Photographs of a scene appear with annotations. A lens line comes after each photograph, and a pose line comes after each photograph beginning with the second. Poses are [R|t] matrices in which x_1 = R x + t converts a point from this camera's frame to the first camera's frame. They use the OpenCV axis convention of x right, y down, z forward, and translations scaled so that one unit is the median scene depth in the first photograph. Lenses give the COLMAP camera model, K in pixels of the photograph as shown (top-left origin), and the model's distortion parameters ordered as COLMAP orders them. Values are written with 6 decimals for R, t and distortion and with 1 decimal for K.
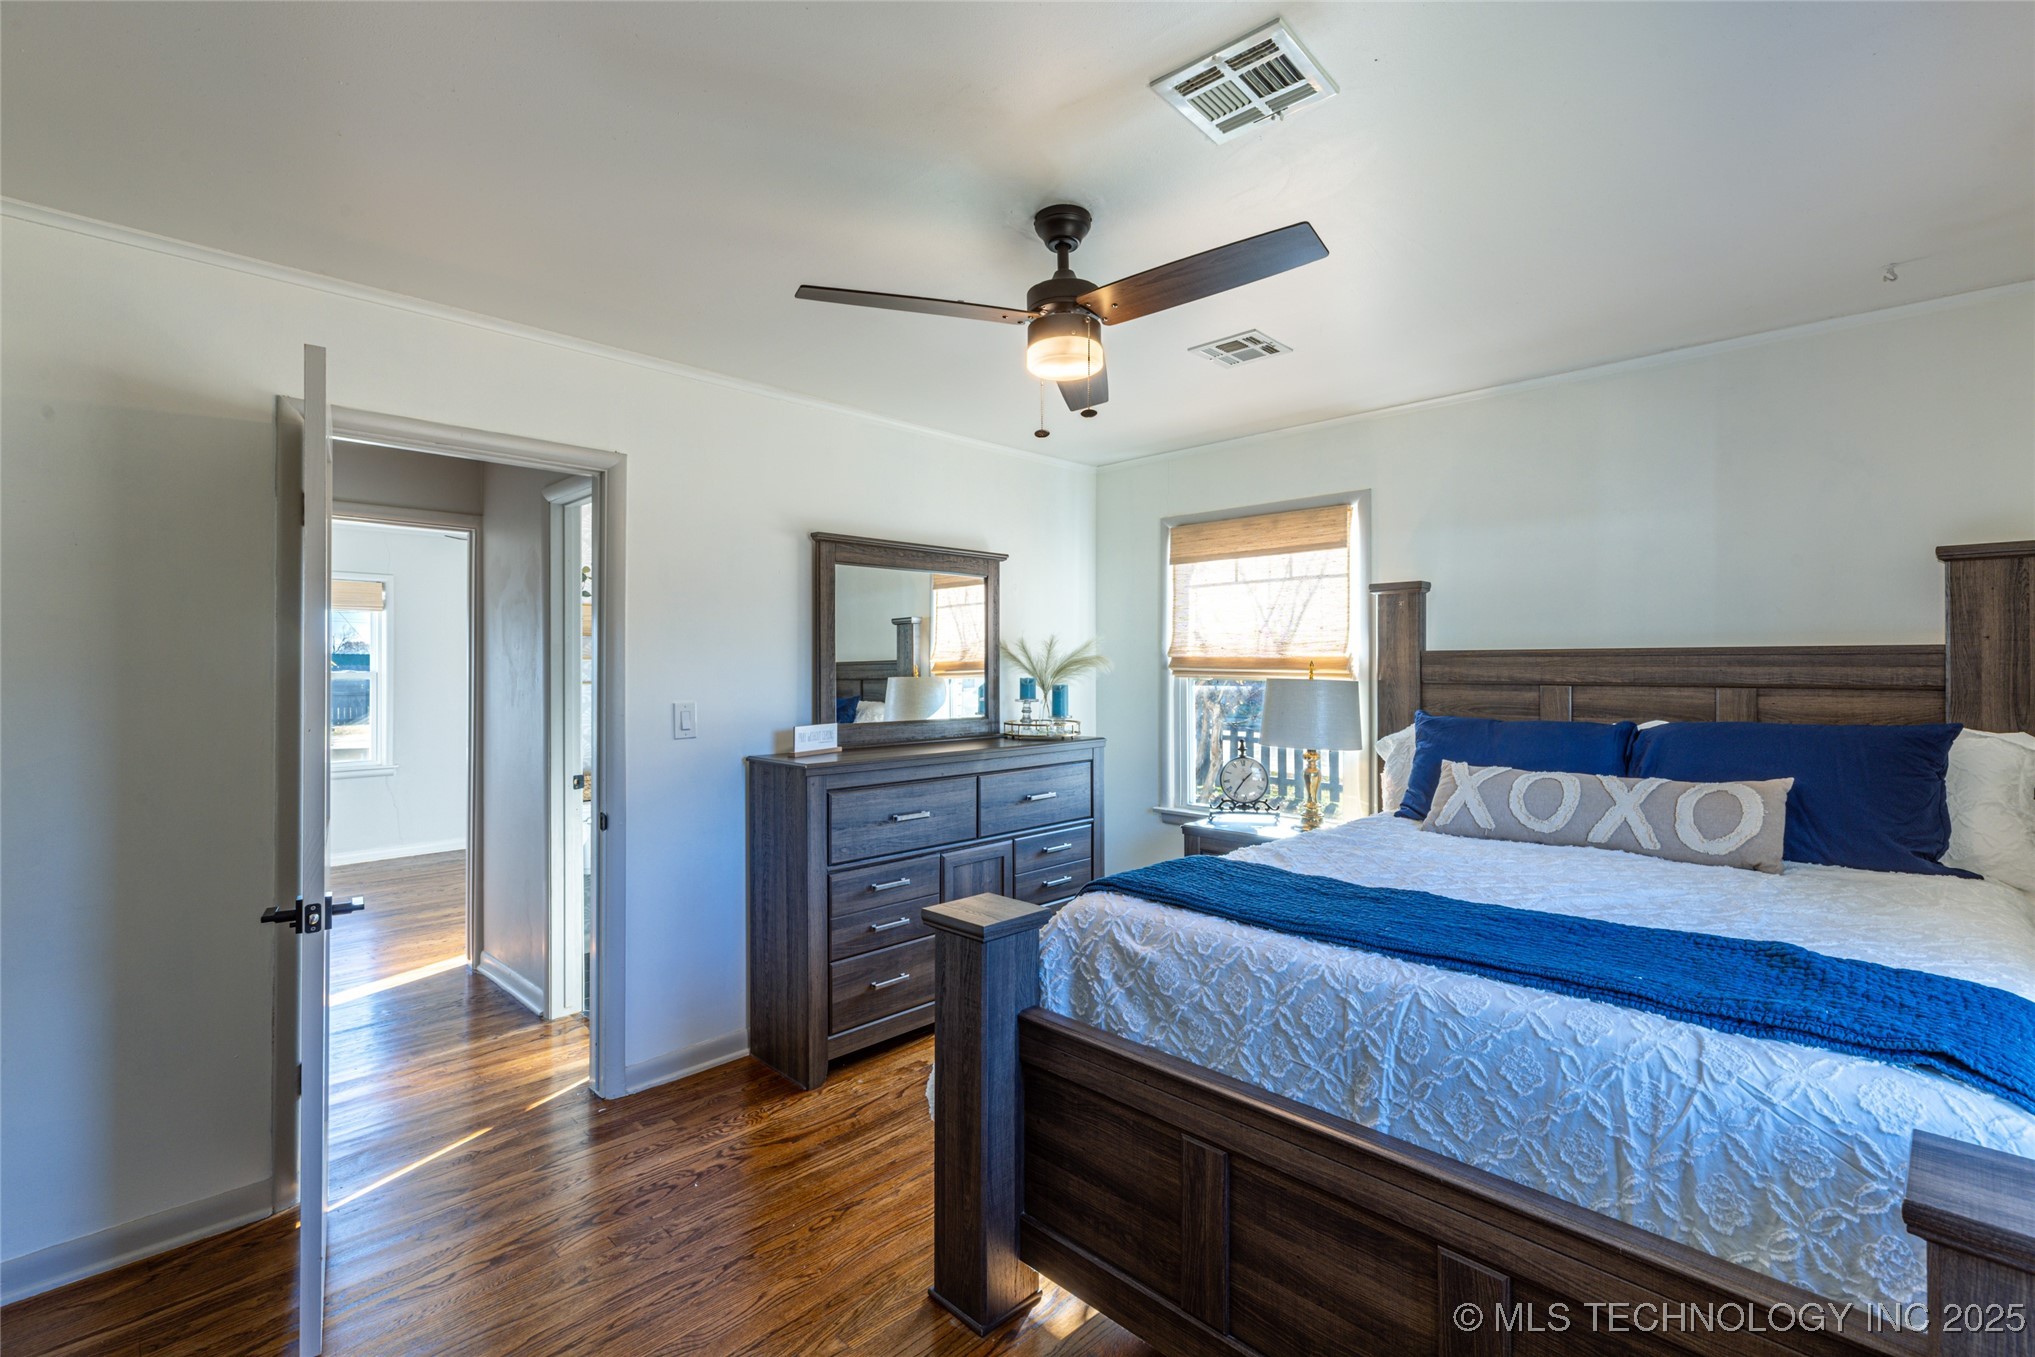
lens RADIAL K [[912.3, 0, 1022.3], [0, 912.3, 672.7], [0, 0, 1]] dist [0.004017, -0.001004]
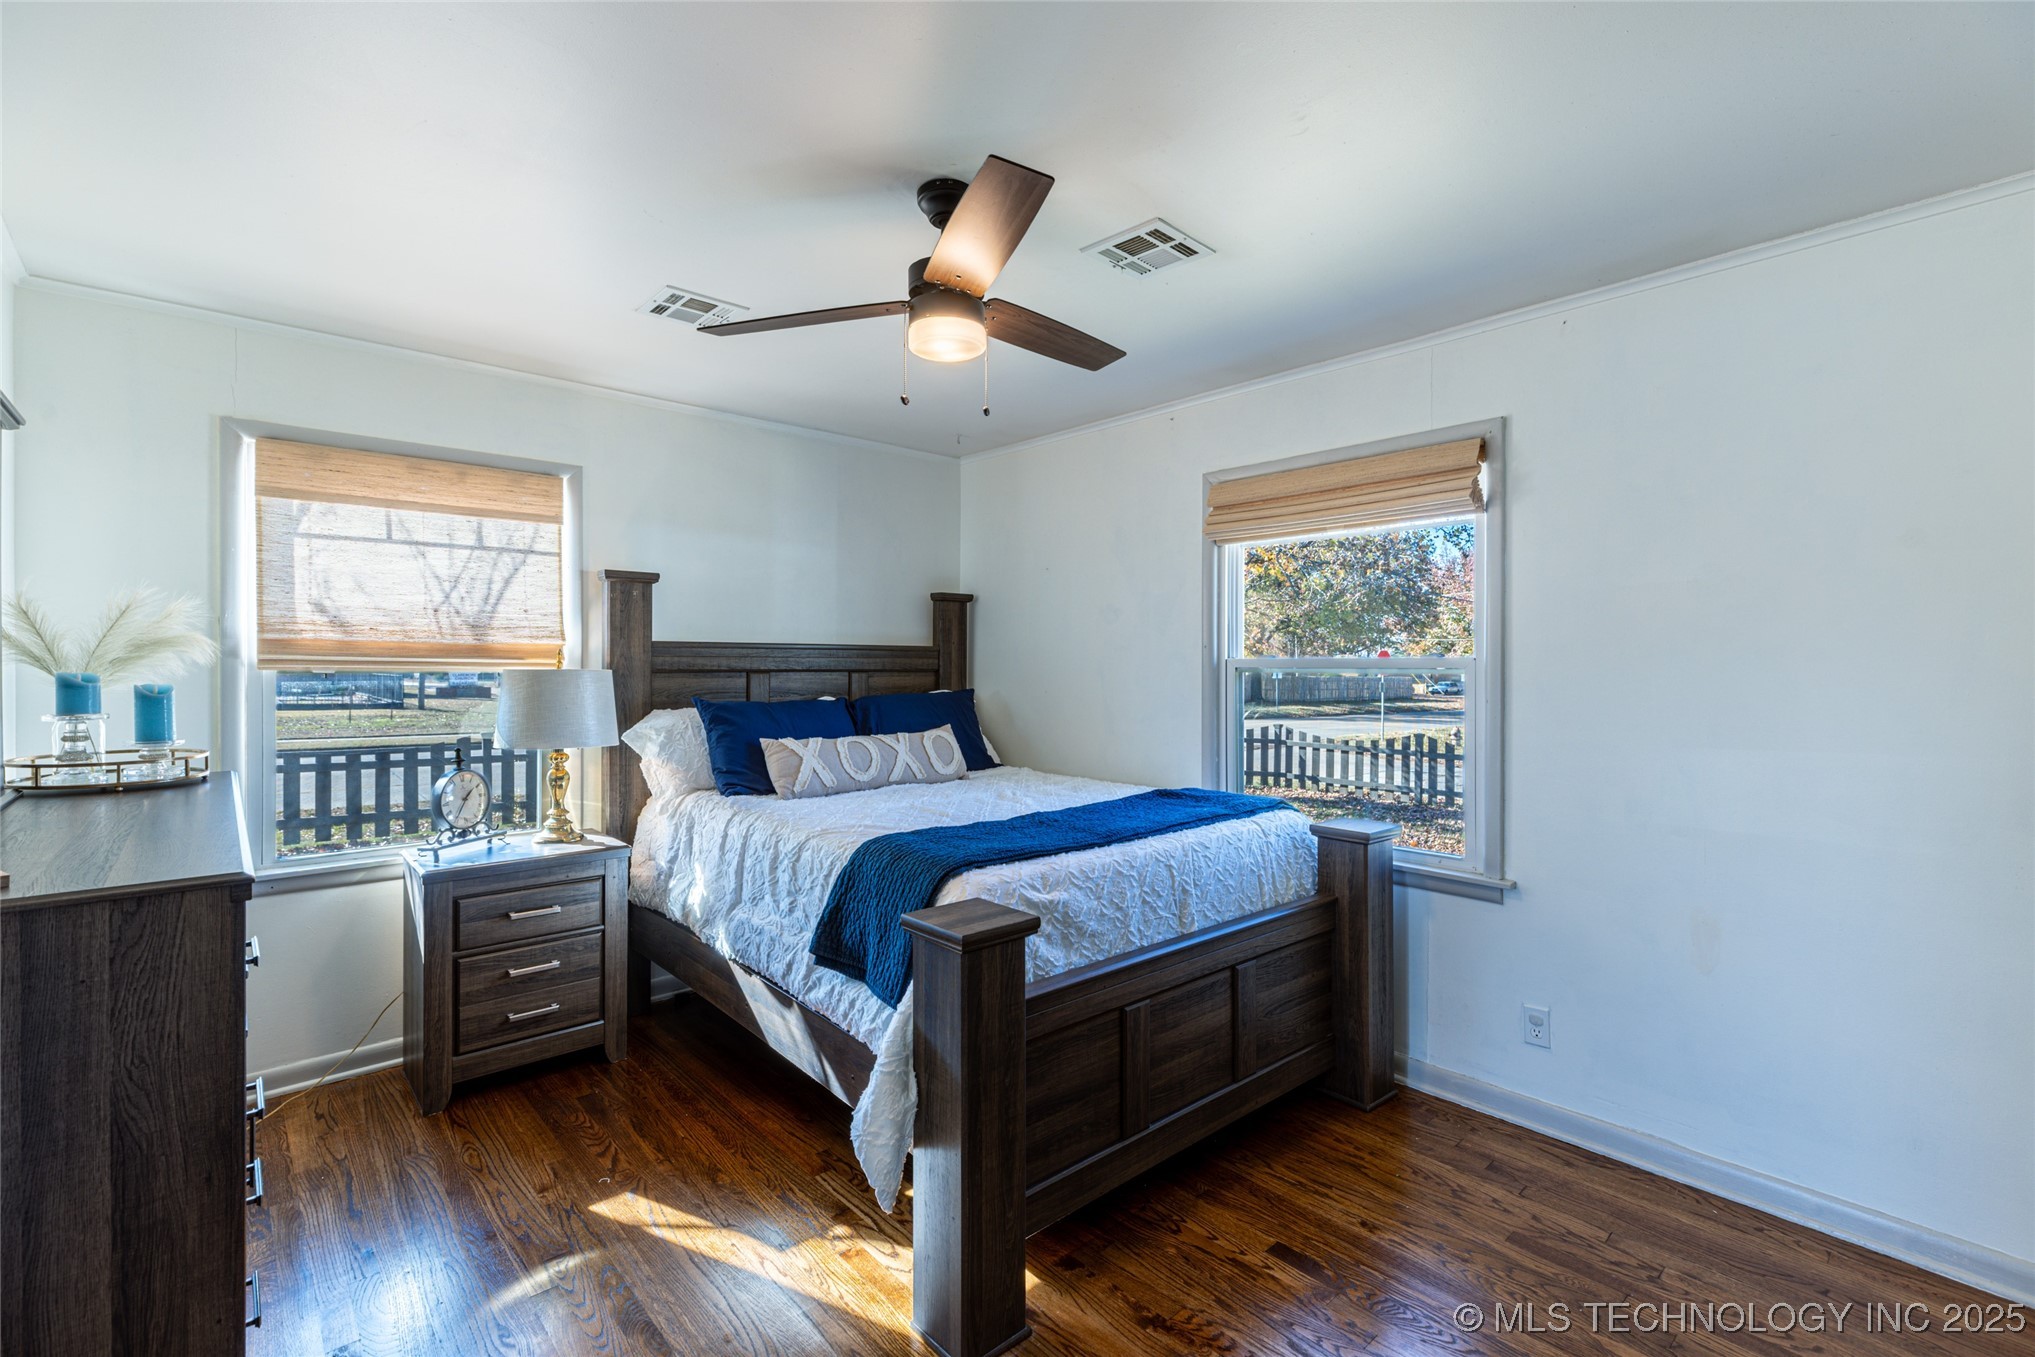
lens RADIAL K [[912.3, 0, 1023.5], [0, 912.3, 670.2], [0, 0, 1]] dist [0.004017, -0.001004]
pose [[0.048325, -0.007867, 0.998801, -0.535330], [0.000881, 0.999969, 0.007834, 0.001127], [-0.998831, 0.000501, 0.048331, 0.501871]]
